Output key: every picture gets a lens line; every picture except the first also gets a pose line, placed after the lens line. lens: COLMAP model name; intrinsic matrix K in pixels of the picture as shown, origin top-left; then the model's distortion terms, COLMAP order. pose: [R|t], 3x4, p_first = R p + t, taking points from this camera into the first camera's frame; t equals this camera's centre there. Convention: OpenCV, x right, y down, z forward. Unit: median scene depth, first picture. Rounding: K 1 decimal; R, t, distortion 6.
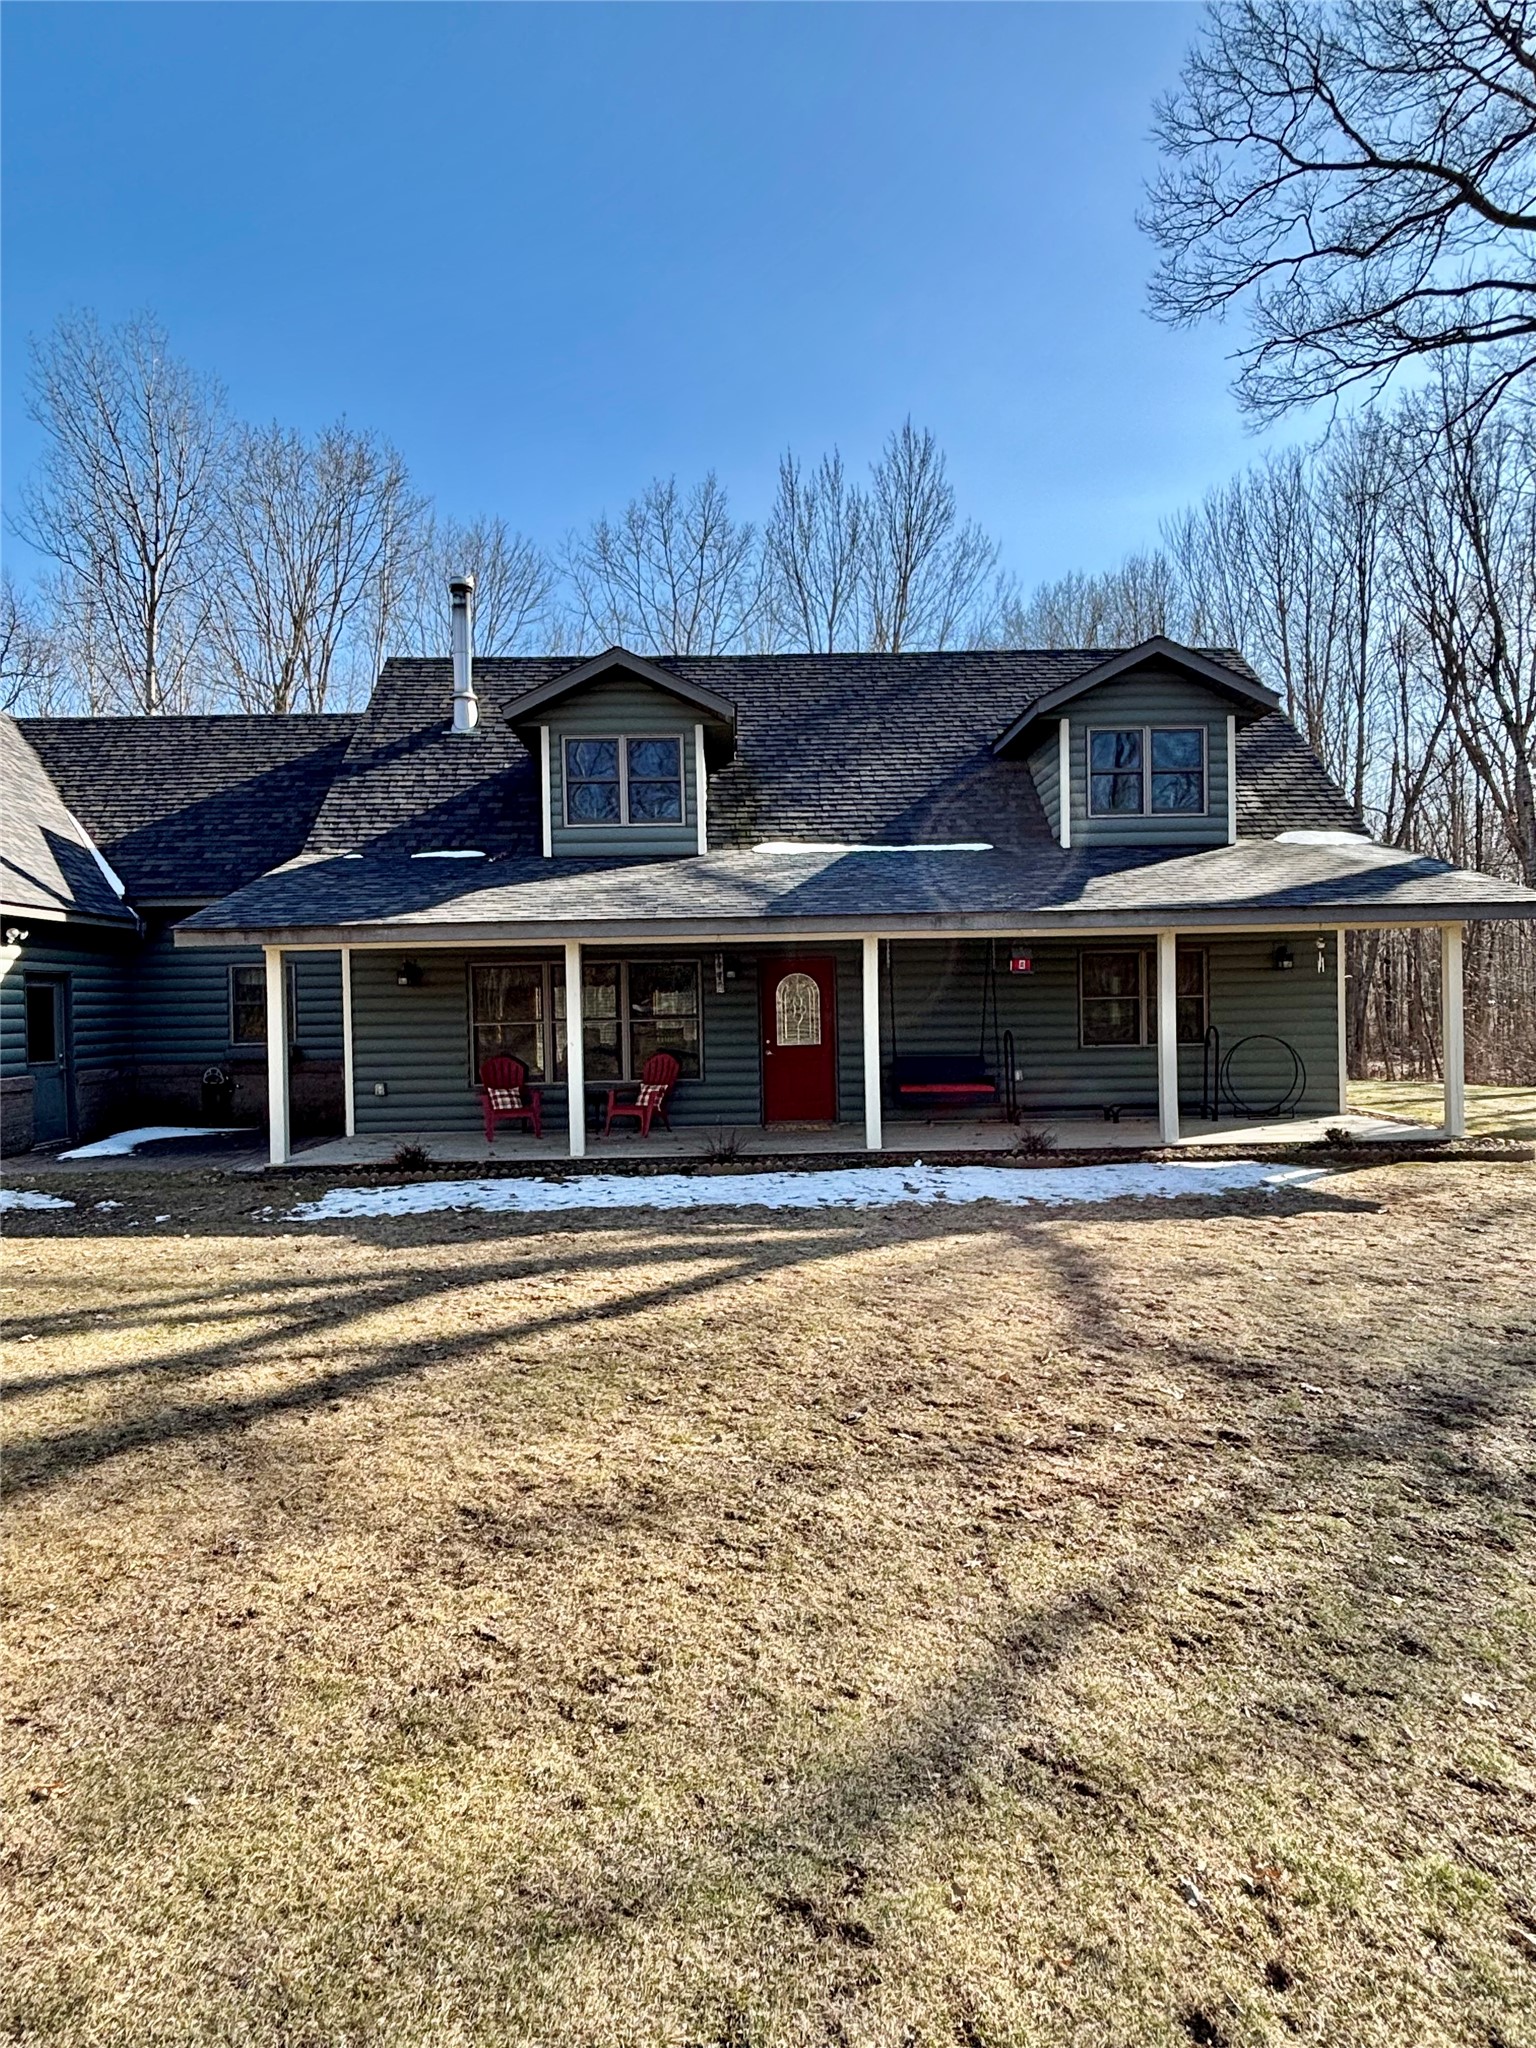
lens RADIAL K [[1143.4, 0, 768.0], [0, 1143.4, 1024.0], [0, 0, 1]] dist [-0.002138, -0.001697]
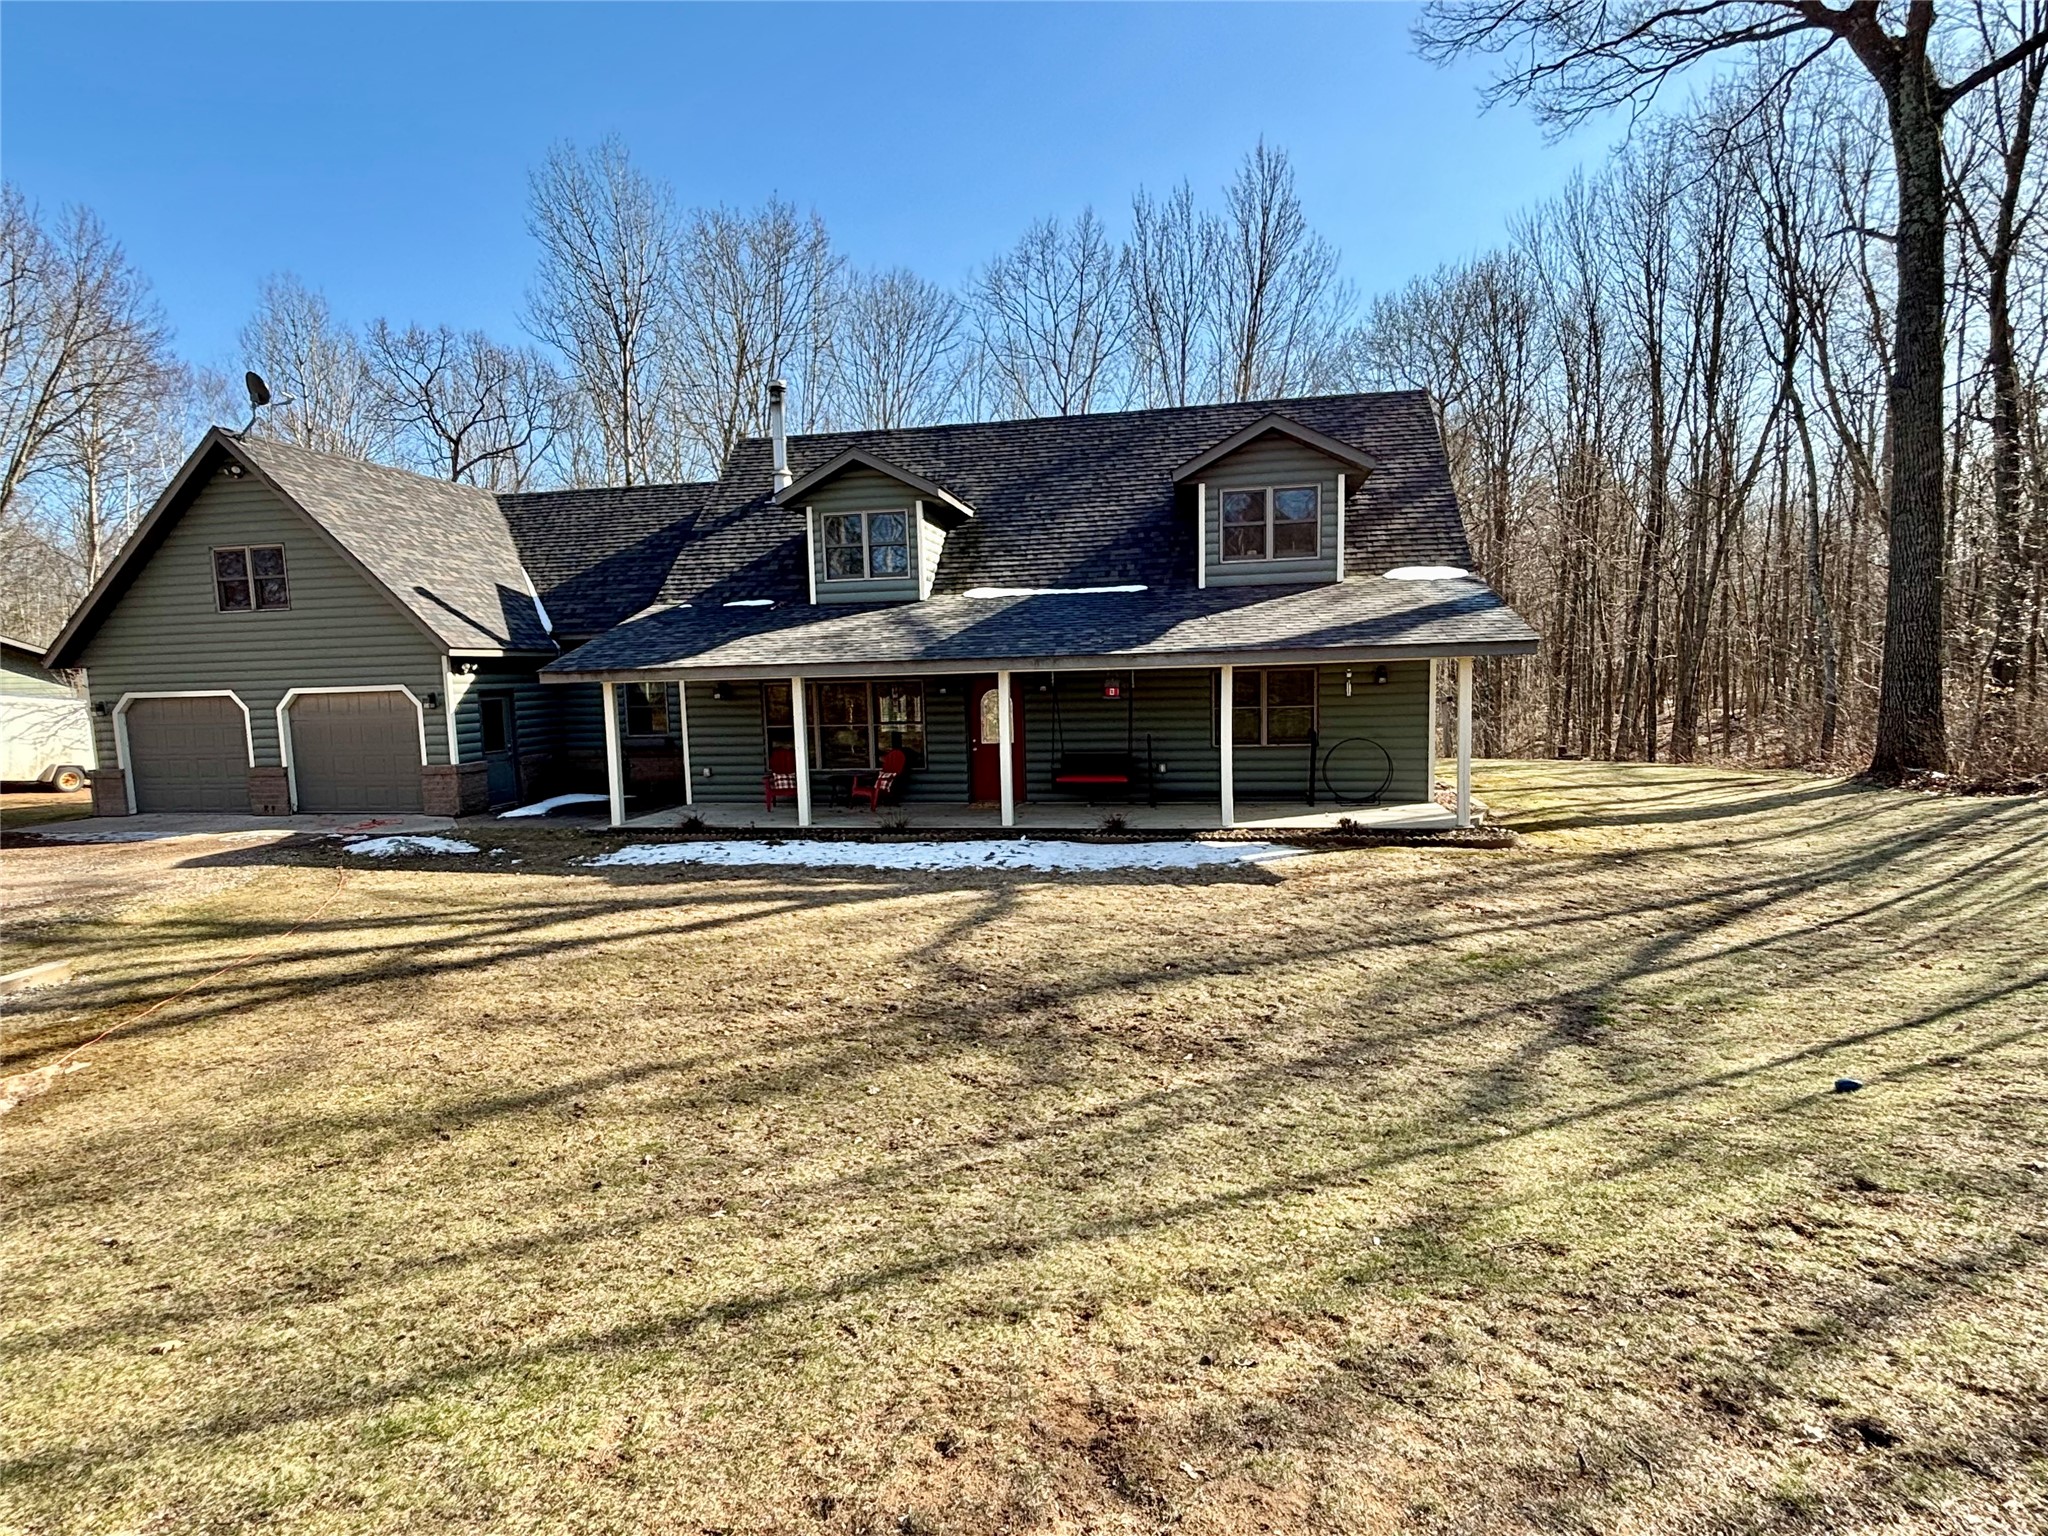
lens RADIAL K [[1037.5, 0, 1011.6], [0, 1037.5, 777.2], [0, 0, 1]] dist [0.020757, -0.019732]
pose [[0.977485, 0.014612, -0.210500, 0.312776], [0.004352, 0.995991, 0.089346, -0.051911], [0.210961, -0.088251, 0.973502, -0.182986]]
